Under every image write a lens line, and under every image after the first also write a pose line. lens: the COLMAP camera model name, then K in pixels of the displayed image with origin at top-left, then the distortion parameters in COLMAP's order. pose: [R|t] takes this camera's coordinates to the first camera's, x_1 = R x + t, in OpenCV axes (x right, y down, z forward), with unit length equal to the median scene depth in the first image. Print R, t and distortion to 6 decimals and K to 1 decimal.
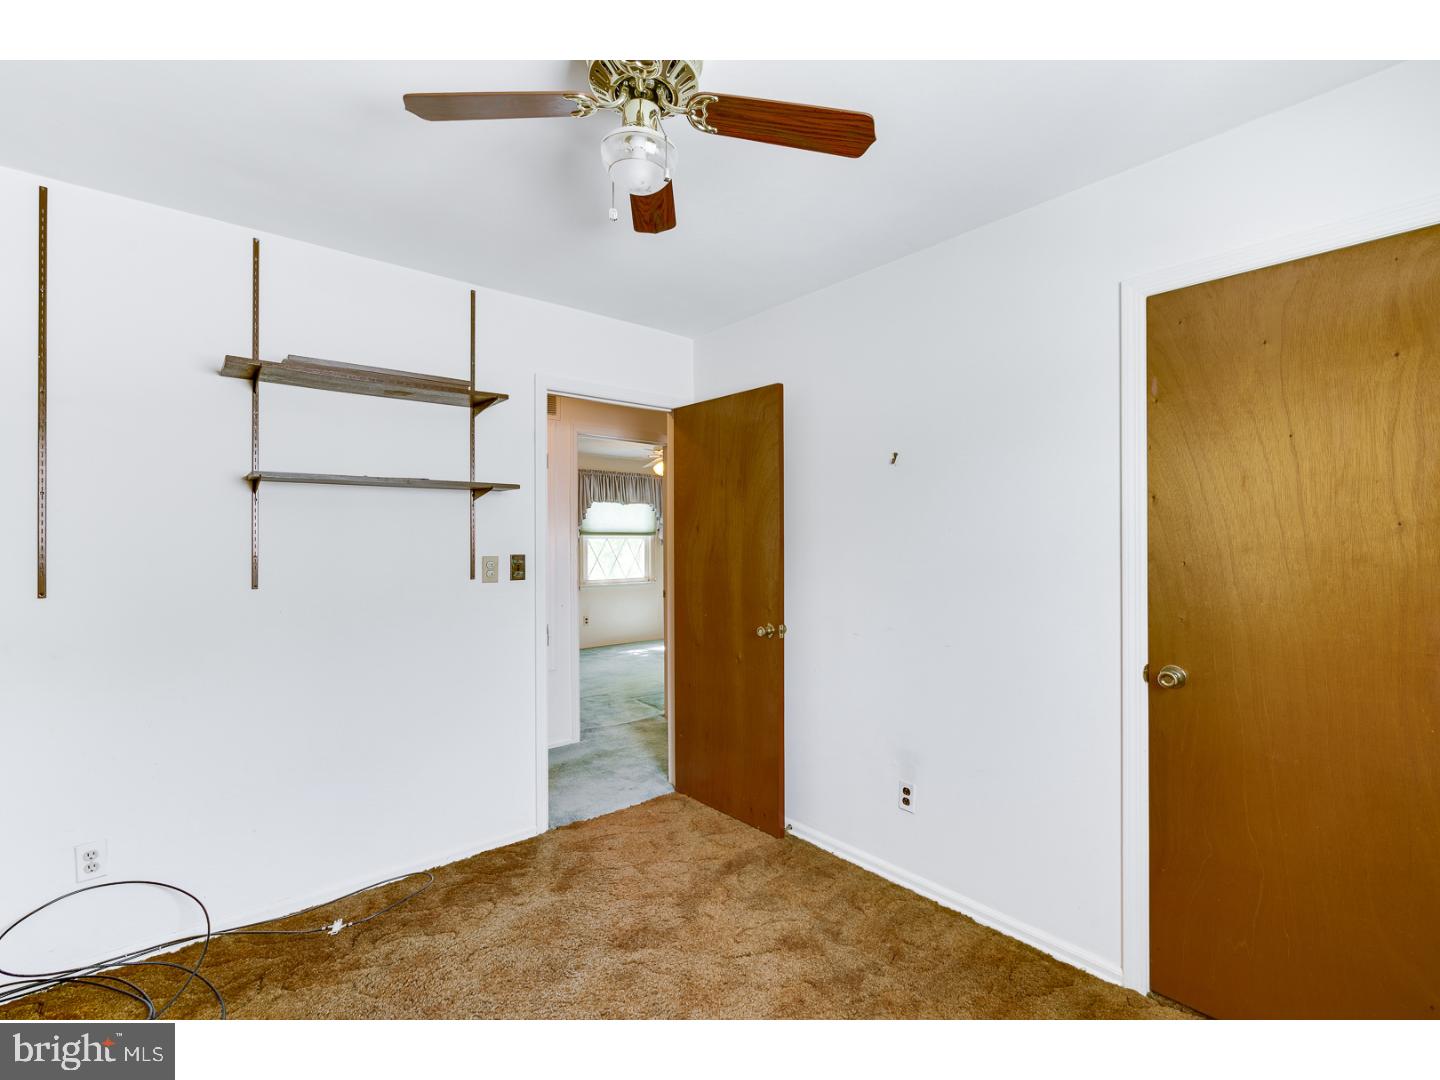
lens RADIAL K [[655.6, 0, 720.0], [0, 655.6, 540.0], [0, 0, 1]] dist [-0.002865, 0.000014]
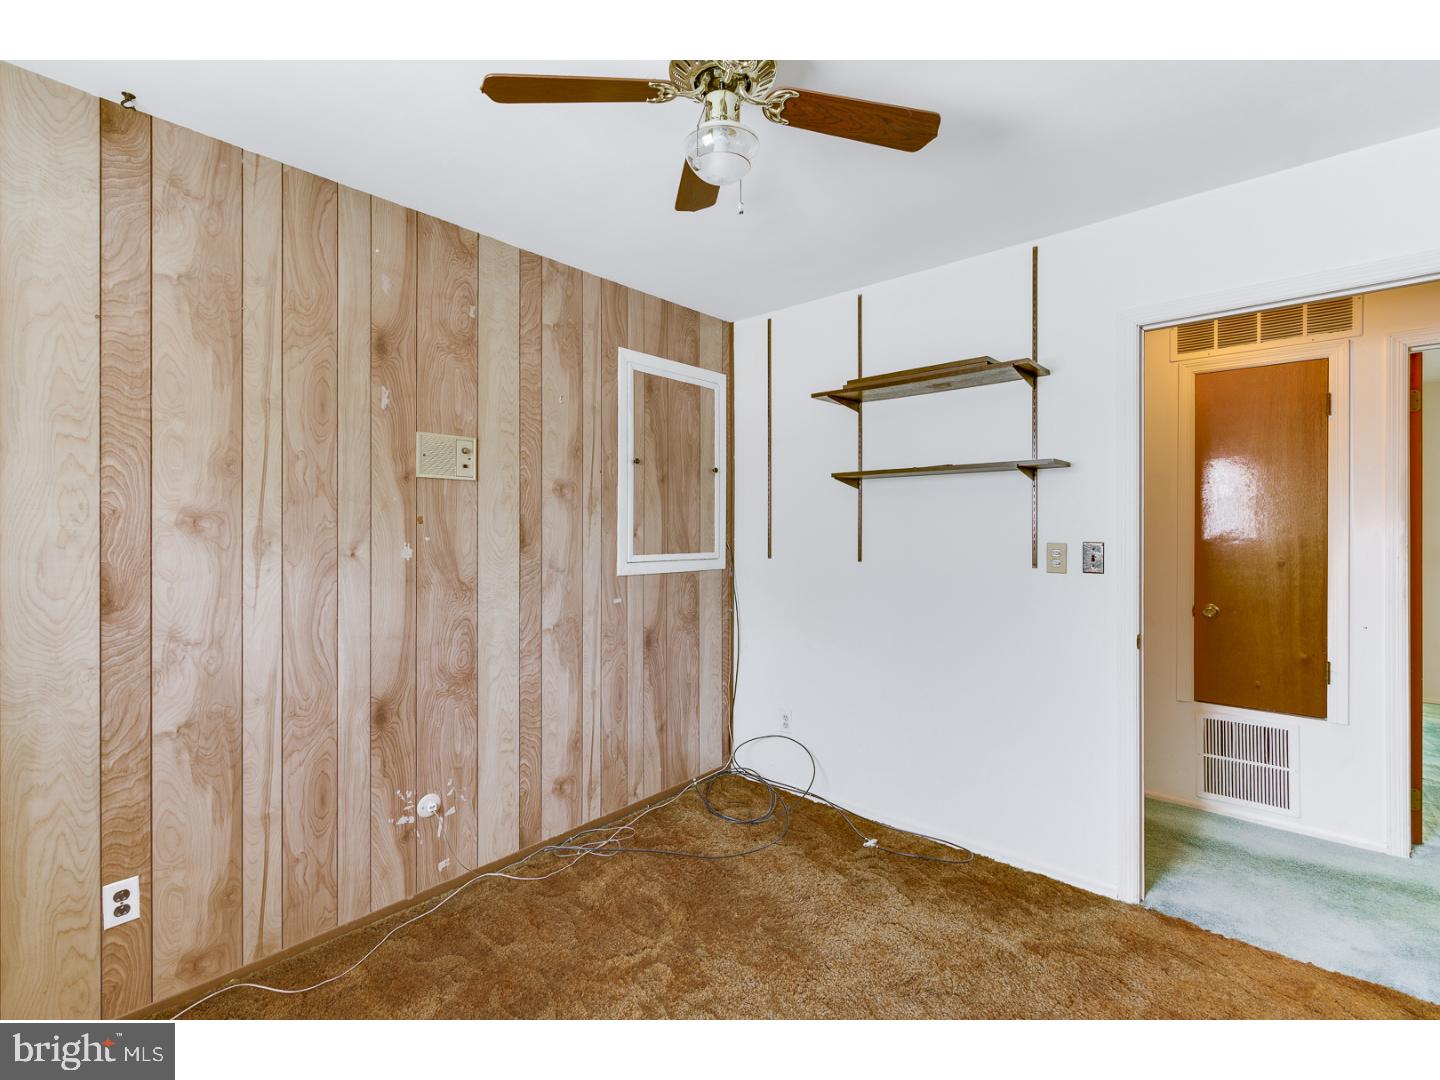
lens RADIAL K [[655.6, 0, 720.0], [0, 655.6, 540.0], [0, 0, 1]] dist [-0.002865, 0.000014]
pose [[0.124004, 0.019447, -0.992091, 0.473416], [-0.001142, 0.999810, 0.019456, 0.004426], [0.992281, -0.001279, 0.124003, 0.471052]]
